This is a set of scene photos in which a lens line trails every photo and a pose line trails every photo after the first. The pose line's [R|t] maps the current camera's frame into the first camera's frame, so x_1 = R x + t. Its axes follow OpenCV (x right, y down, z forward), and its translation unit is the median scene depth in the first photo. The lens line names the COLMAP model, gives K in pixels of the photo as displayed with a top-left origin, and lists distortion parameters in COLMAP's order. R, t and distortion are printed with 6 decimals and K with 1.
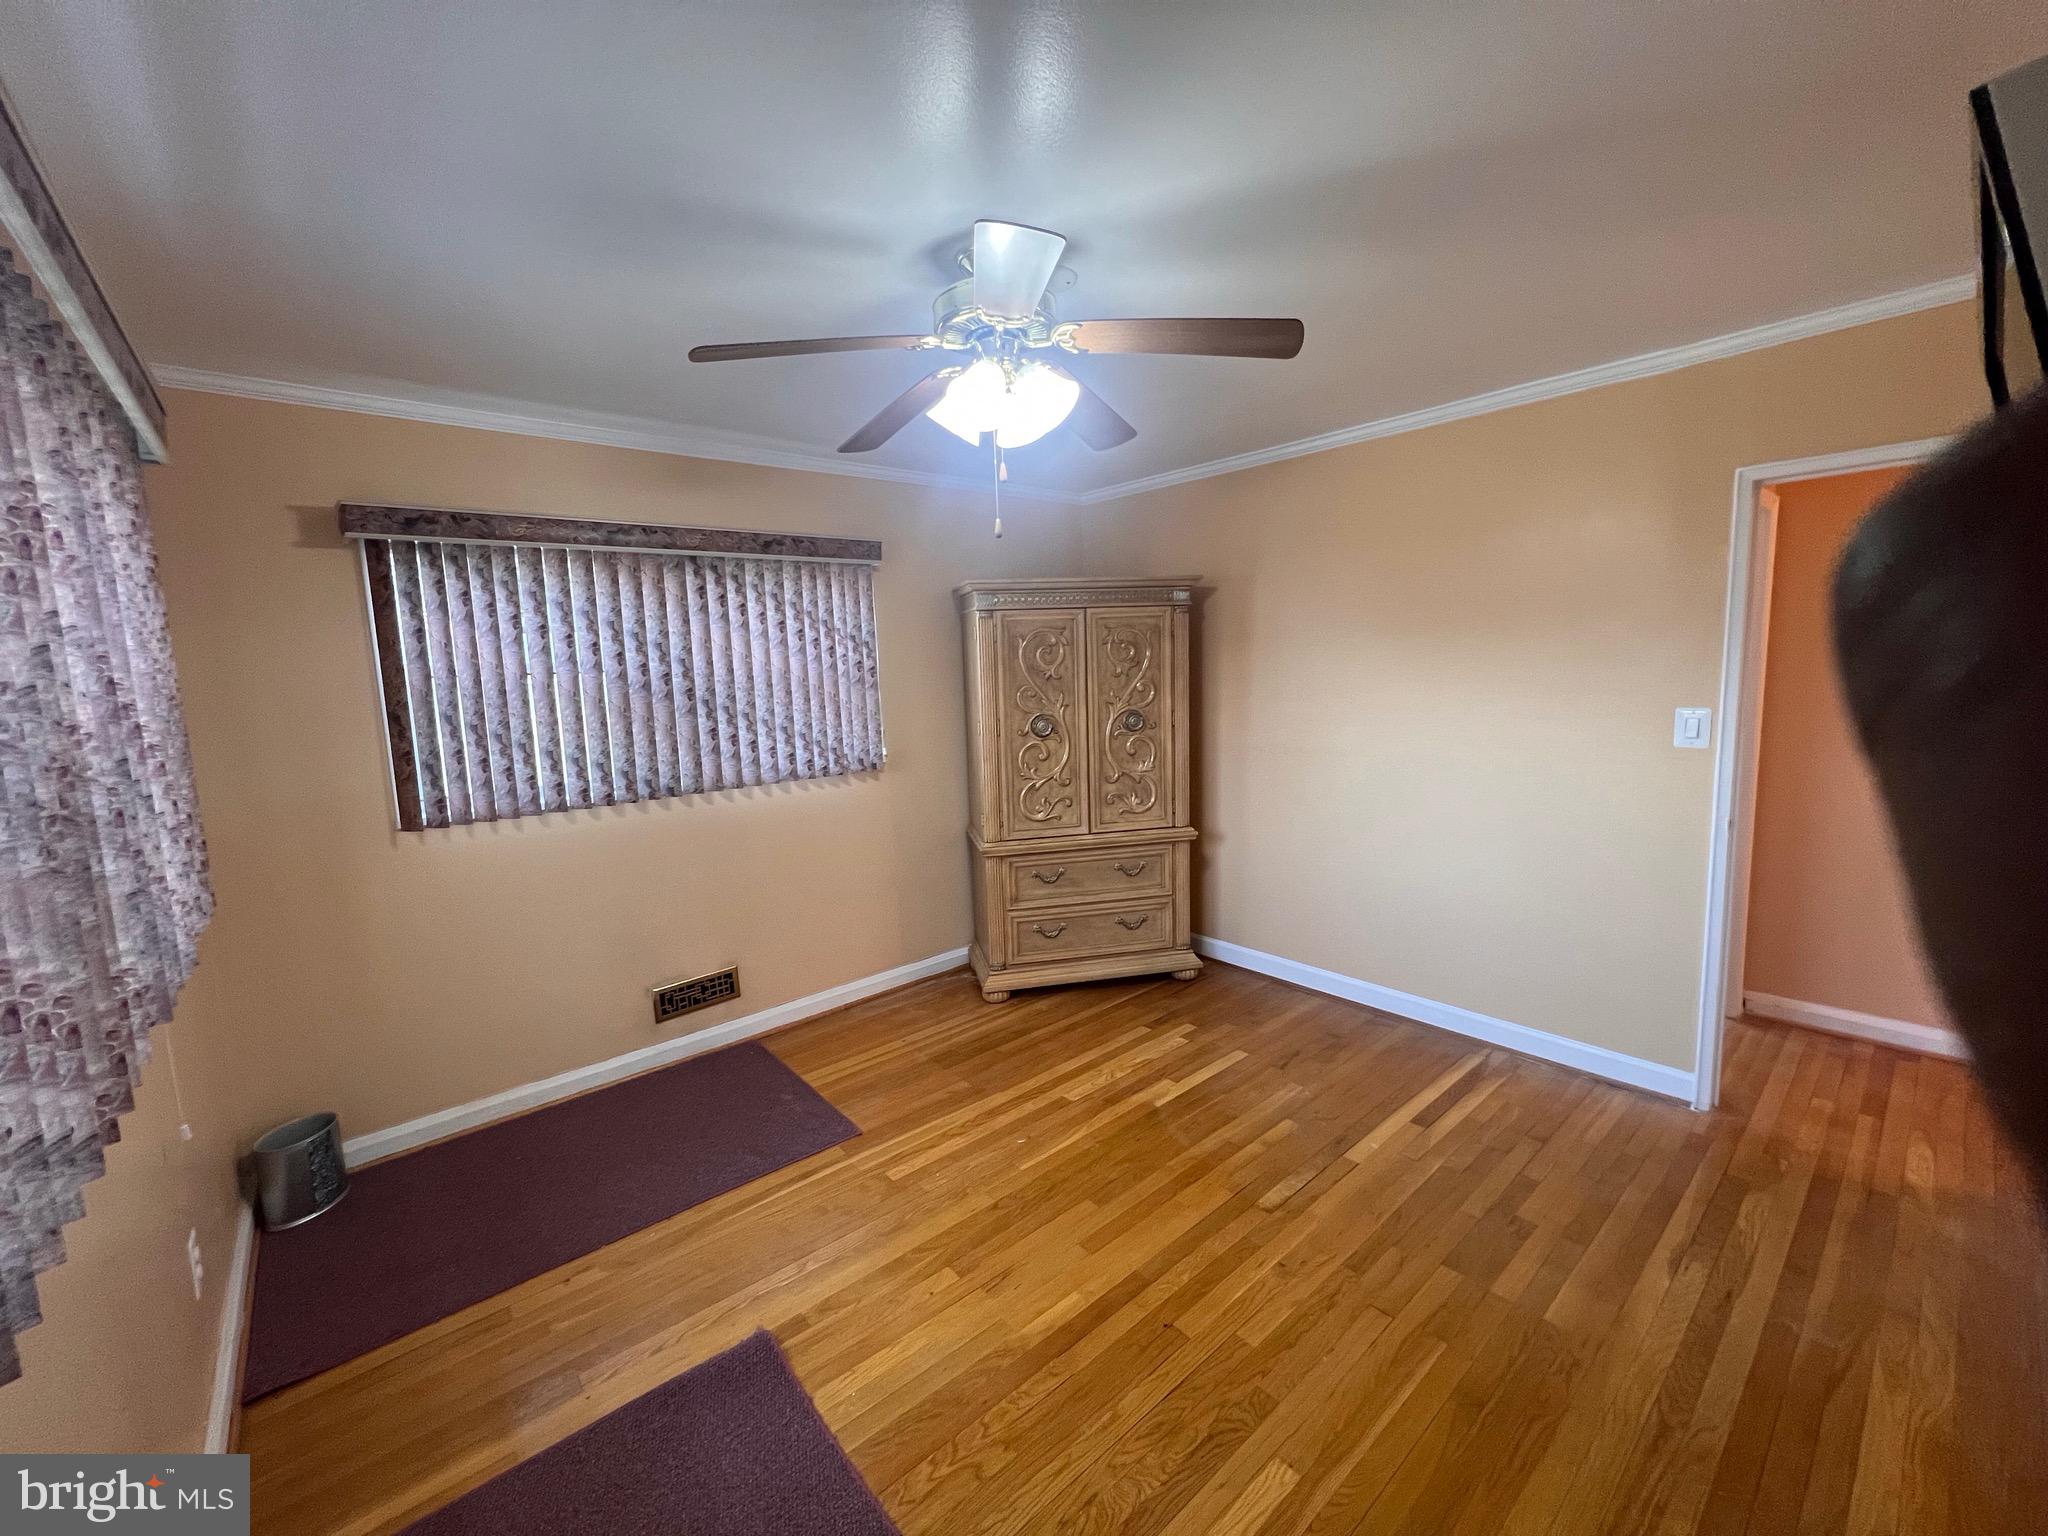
lens RADIAL K [[831.9, 0, 1049.9], [0, 831.9, 767.2], [0, 0, 1]] dist [0.018733, 0.000057]
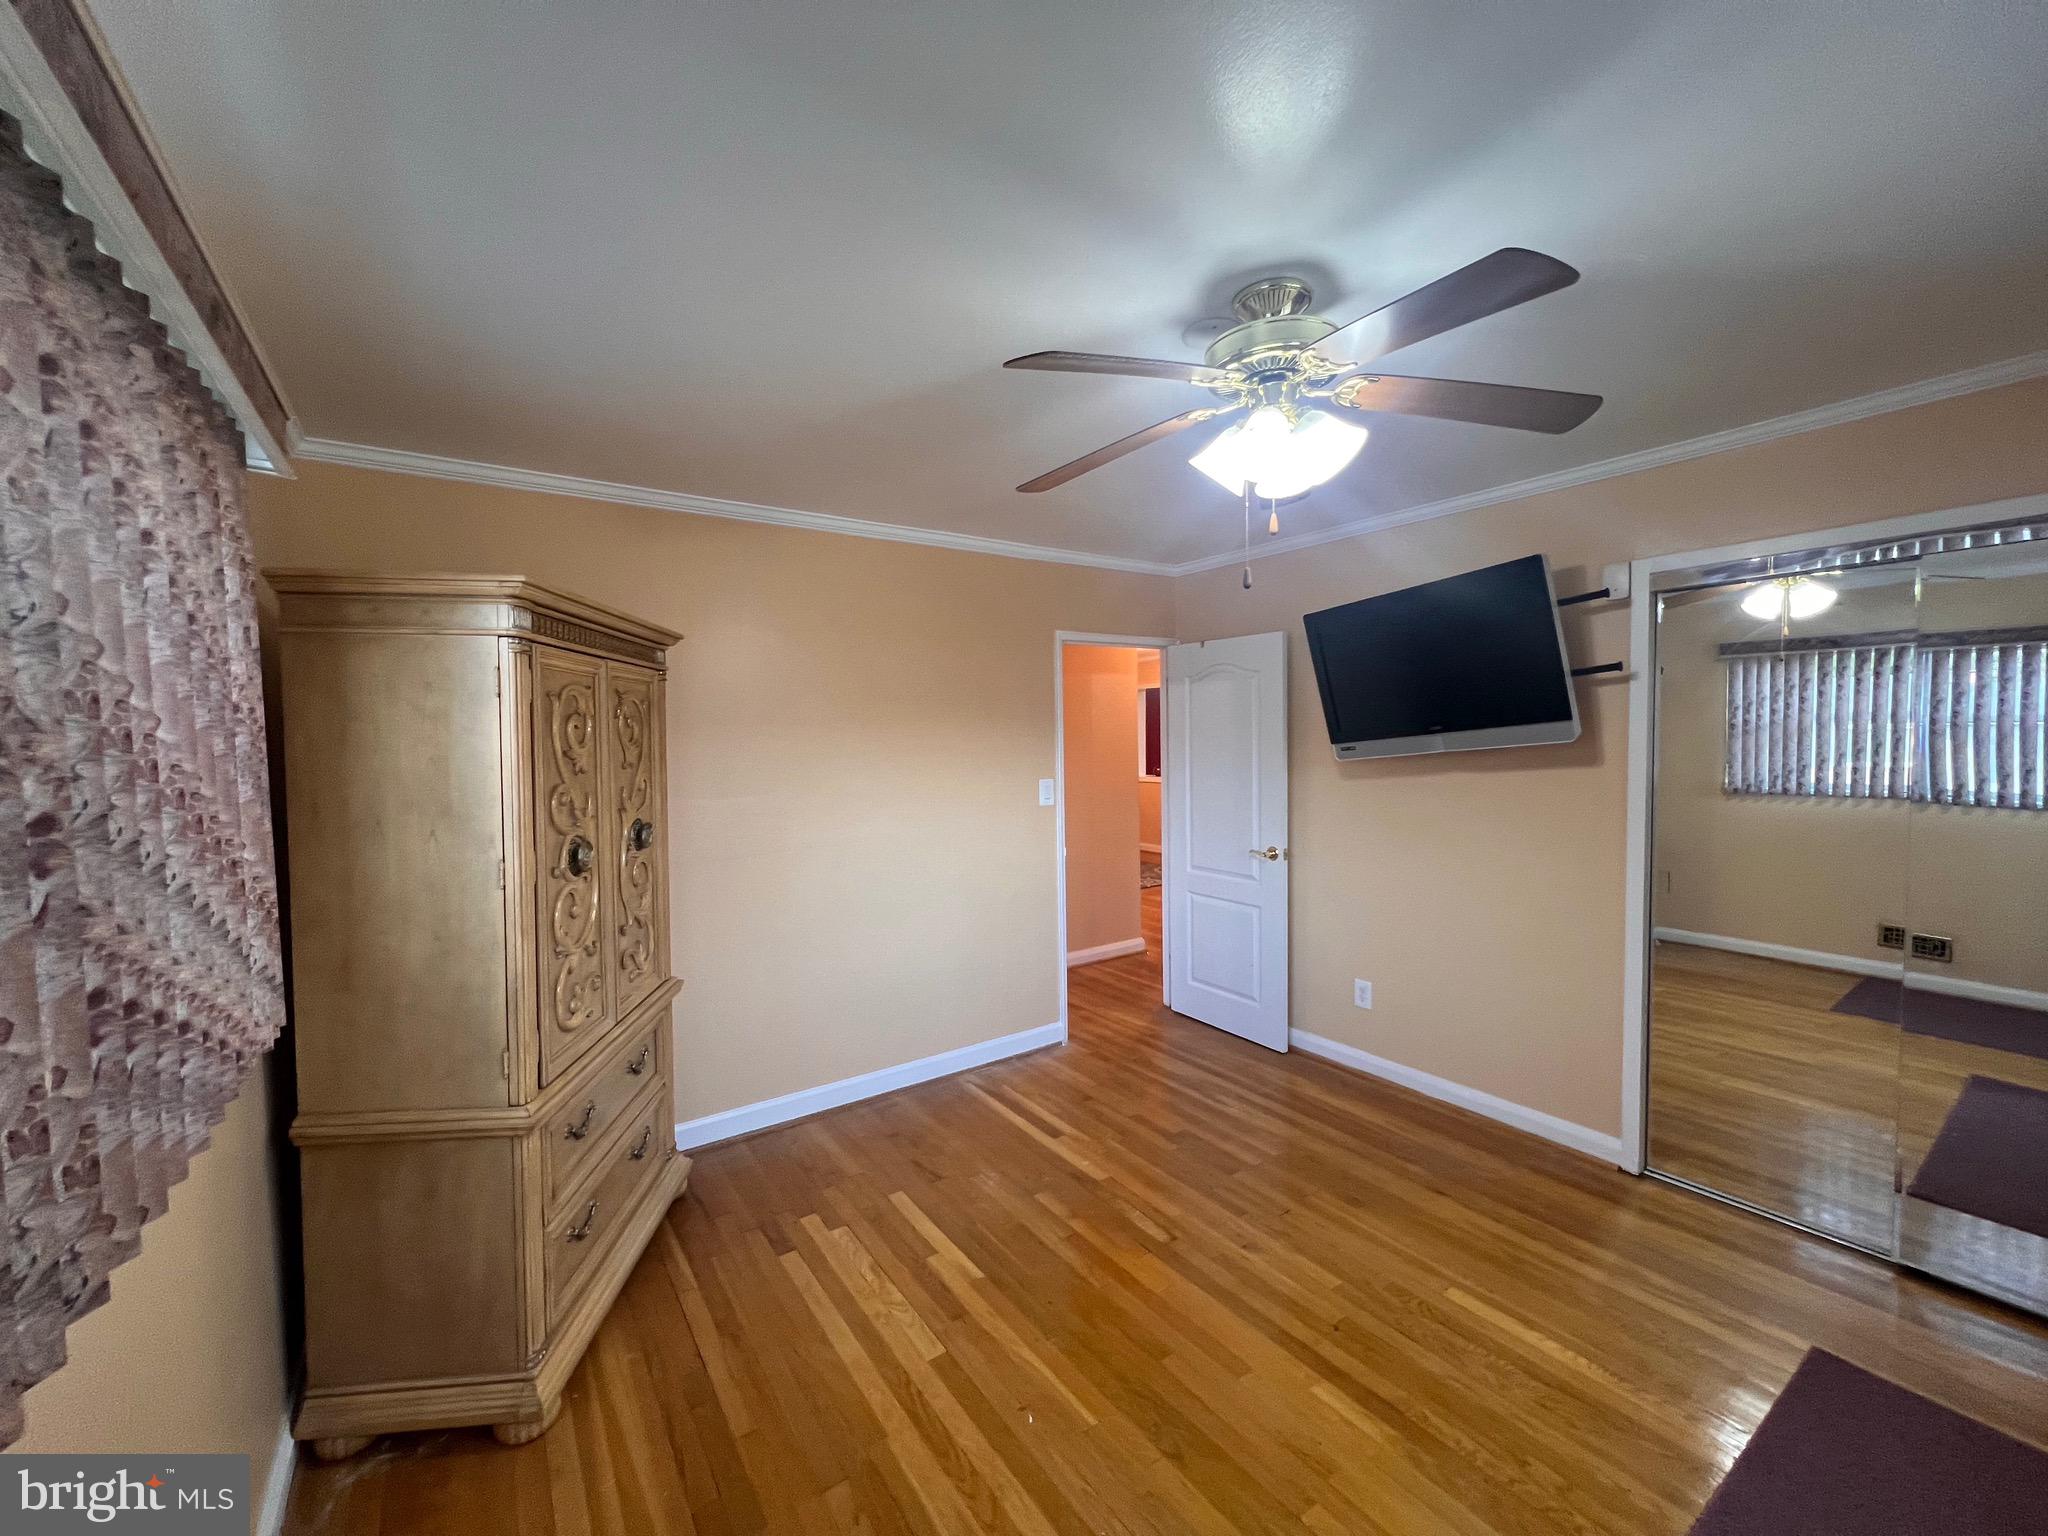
lens RADIAL K [[818.9, 0, 1031.4], [0, 818.9, 760.7], [0, 0, 1]] dist [0.018089, -0.000034]
pose [[0.120951, -0.001038, 0.992658, -0.730950], [0.137443, 0.990385, -0.015711, -0.084976], [-0.983097, 0.138334, 0.119931, 0.853727]]
